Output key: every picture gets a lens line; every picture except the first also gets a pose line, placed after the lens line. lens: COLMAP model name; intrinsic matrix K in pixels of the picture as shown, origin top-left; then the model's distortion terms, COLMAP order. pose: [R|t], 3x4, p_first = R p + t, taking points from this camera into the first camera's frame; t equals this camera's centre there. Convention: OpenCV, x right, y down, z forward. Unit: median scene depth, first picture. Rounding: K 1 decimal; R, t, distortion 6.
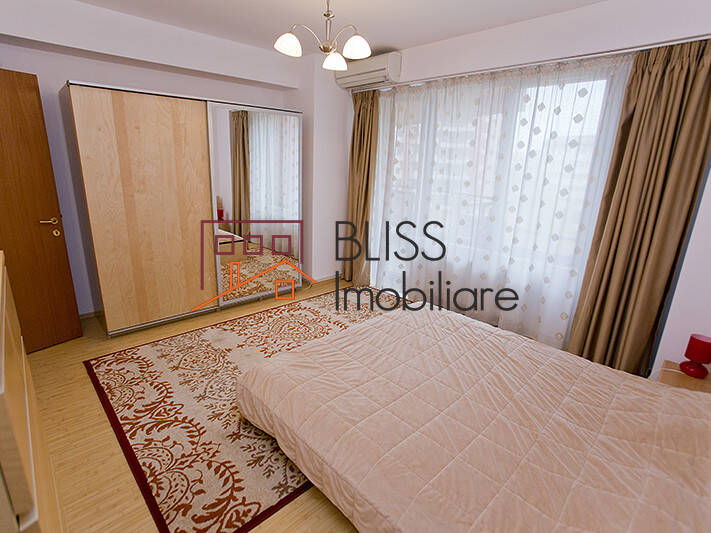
lens RADIAL K [[365.5, 0, 352.4], [0, 365.5, 265.4], [0, 0, 1]] dist [-0.074223, 0.031058]
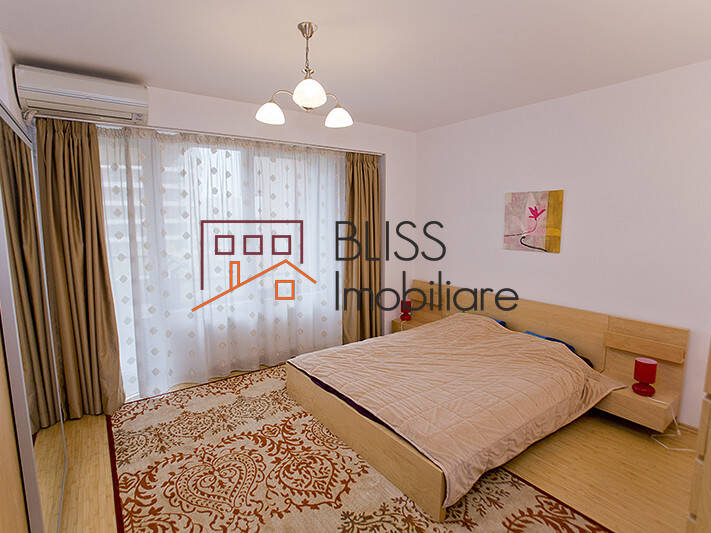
lens RADIAL K [[365.5, 0, 352.4], [0, 365.5, 265.4], [0, 0, 1]] dist [-0.074223, 0.031058]
pose [[0.124108, -0.154696, 0.980136, -0.971105], [0.272890, 0.955005, 0.116176, -0.281782], [-0.954007, 0.253050, 0.160739, 0.828762]]
